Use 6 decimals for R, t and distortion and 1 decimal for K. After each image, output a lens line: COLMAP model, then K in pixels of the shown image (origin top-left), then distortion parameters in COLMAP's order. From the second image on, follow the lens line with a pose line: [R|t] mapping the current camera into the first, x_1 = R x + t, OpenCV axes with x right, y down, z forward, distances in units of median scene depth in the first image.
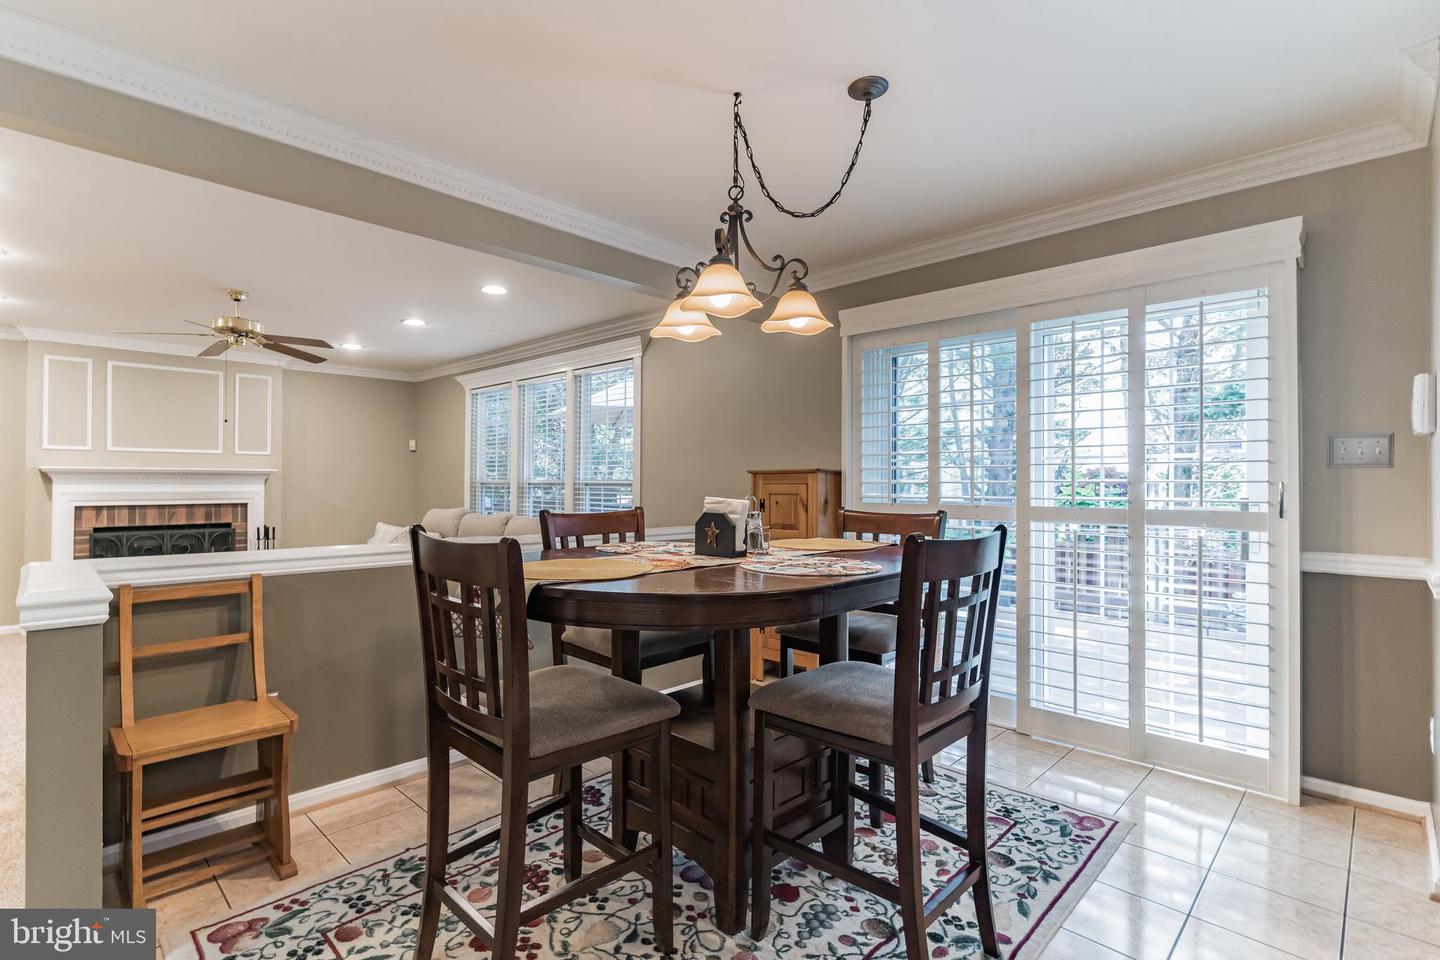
lens RADIAL K [[681.5, 0, 715.5], [0, 681.5, 482.9], [0, 0, 1]] dist [0.003295, 0.000248]
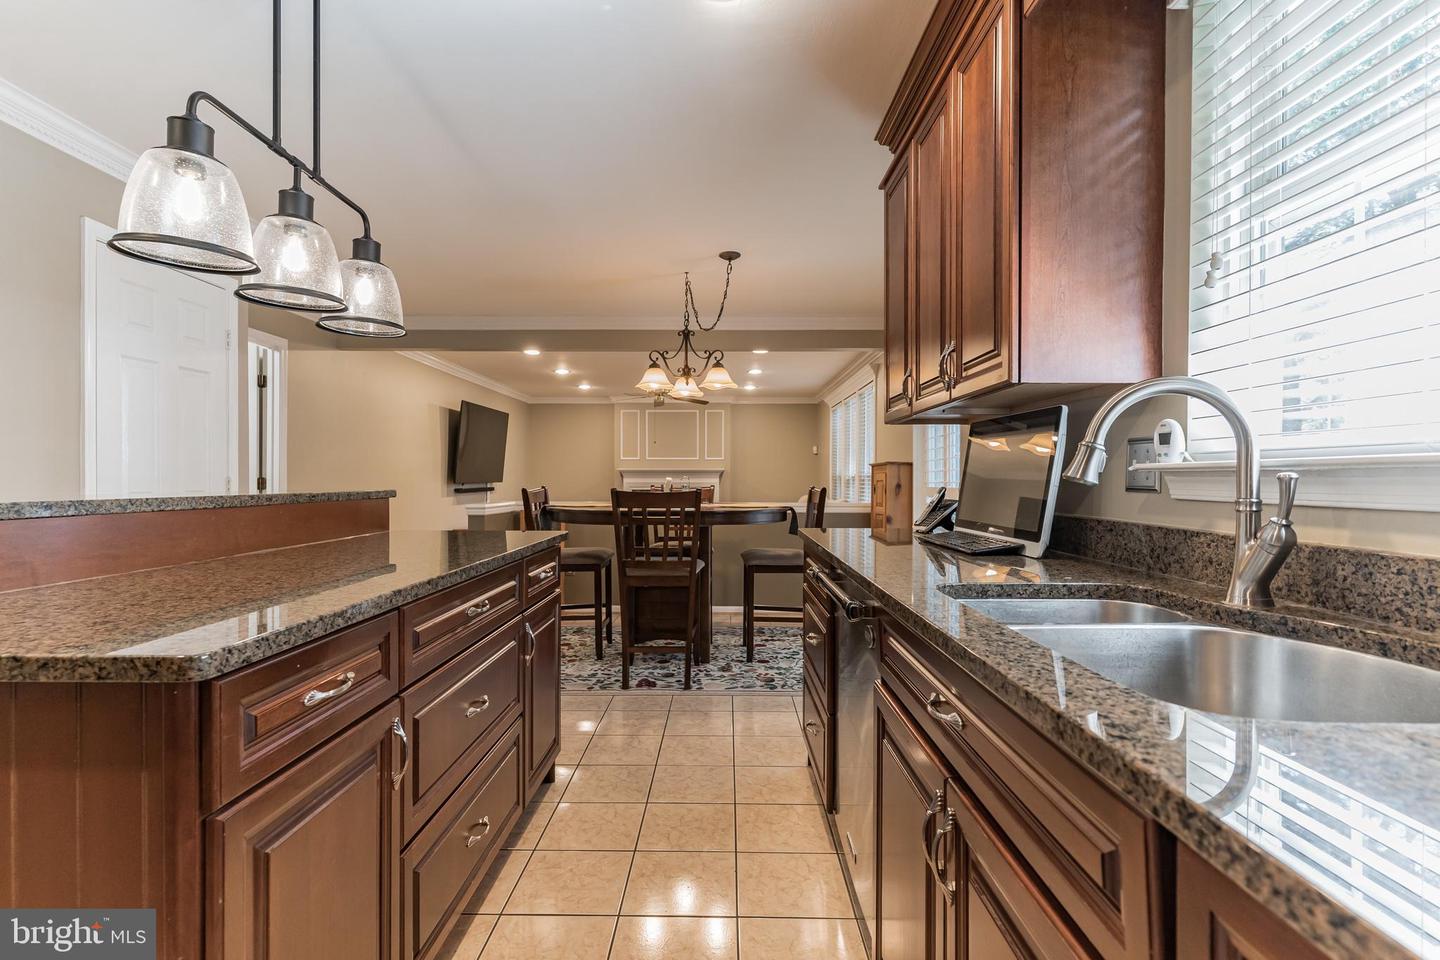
lens RADIAL K [[681.5, 0, 715.5], [0, 681.5, 482.9], [0, 0, 1]] dist [0.003295, 0.000248]
pose [[0.688443, 0.000790, -0.725290, 1.487051], [-0.000245, 1.000000, 0.000856, 0.034392], [0.725291, -0.000412, 0.688442, -0.294447]]
